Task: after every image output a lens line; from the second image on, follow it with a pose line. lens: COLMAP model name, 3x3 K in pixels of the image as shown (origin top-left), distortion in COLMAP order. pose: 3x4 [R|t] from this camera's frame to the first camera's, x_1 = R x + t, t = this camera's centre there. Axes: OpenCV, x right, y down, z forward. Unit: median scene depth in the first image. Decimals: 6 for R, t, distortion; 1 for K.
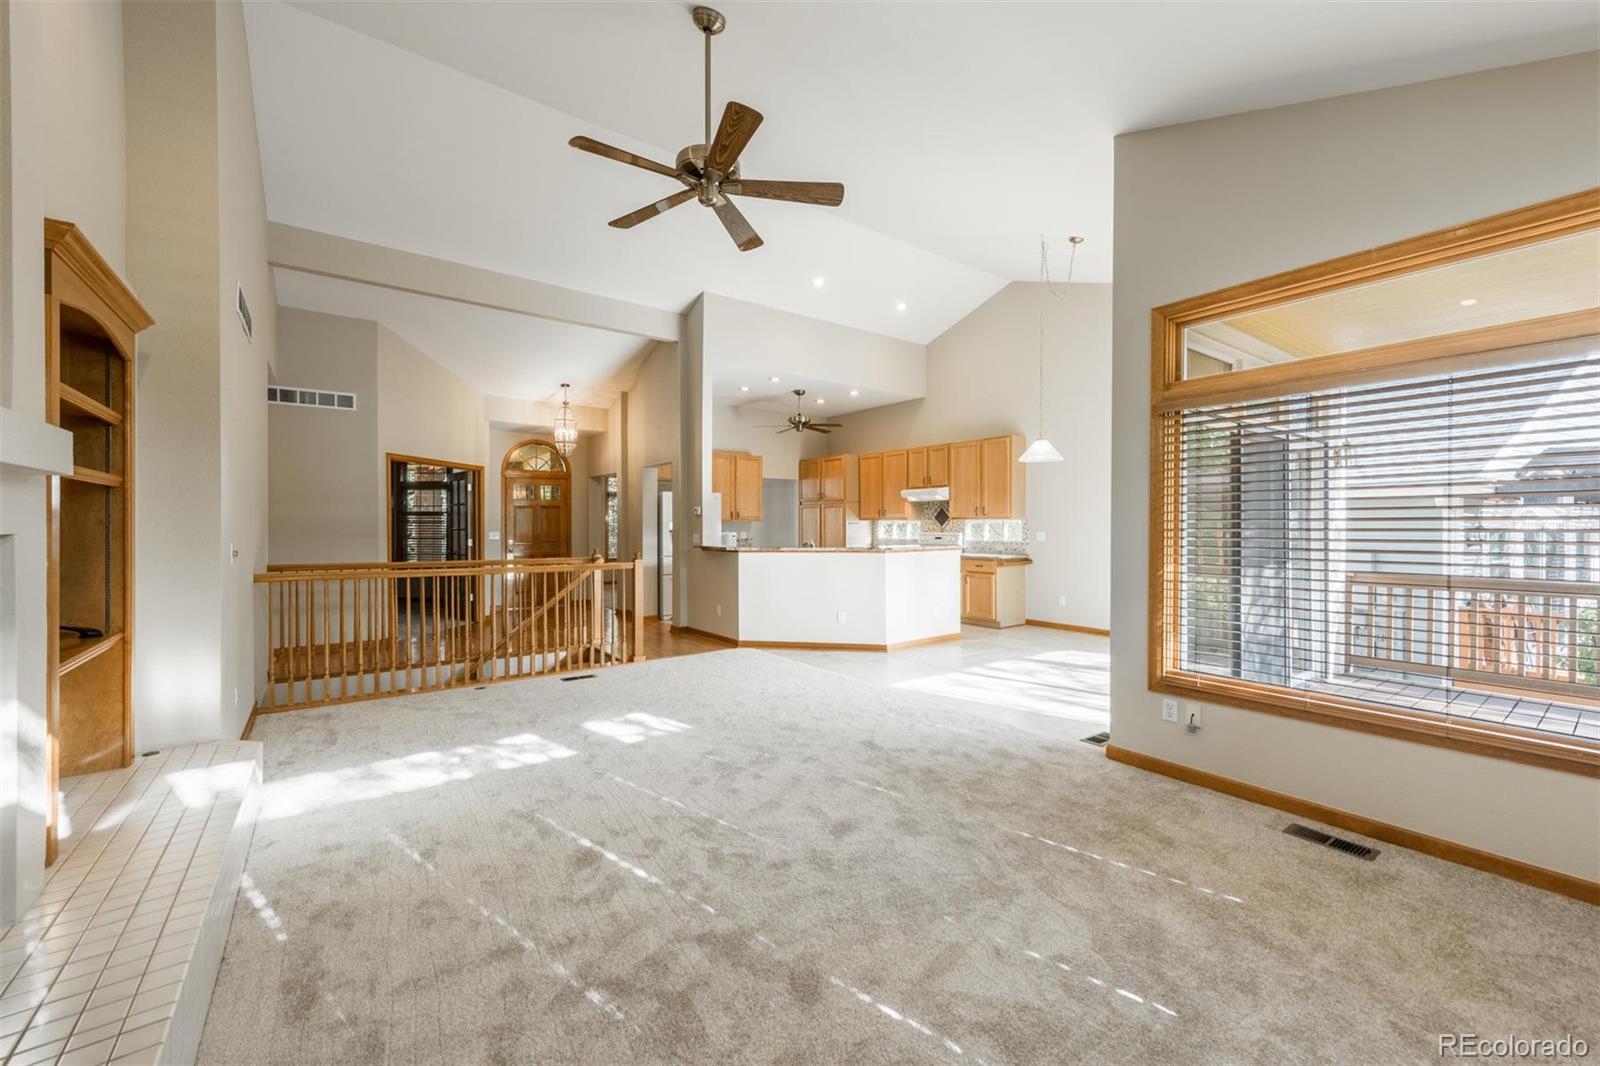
lens RADIAL K [[614.4, 0, 793.5], [0, 614.4, 531.3], [0, 0, 1]] dist [0.007555, 0.000025]
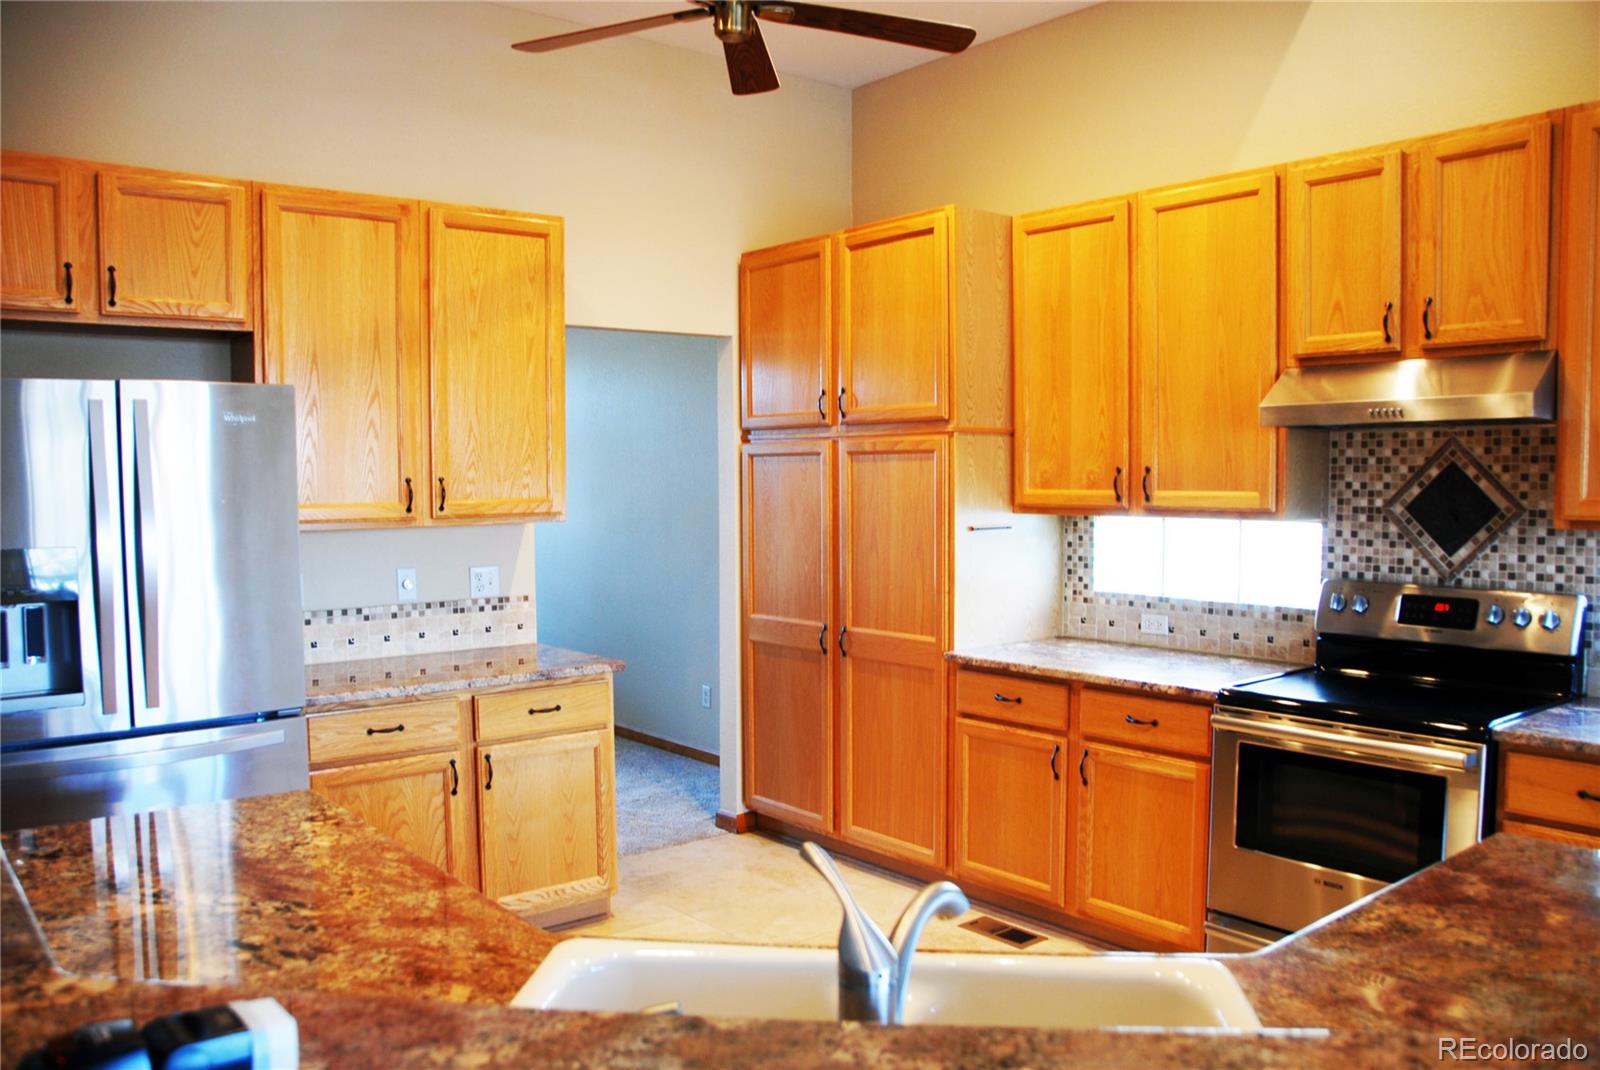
lens RADIAL K [[1249.6, 0, 801.5], [0, 1249.6, 556.6], [0, 0, 1]] dist [-0.171565, 0.132398]
pose [[0.998436, -0.011723, 0.054665, 0.005673], [0.008696, 0.998433, 0.055275, -0.027263], [-0.055228, -0.054714, 0.996974, 0.549219]]
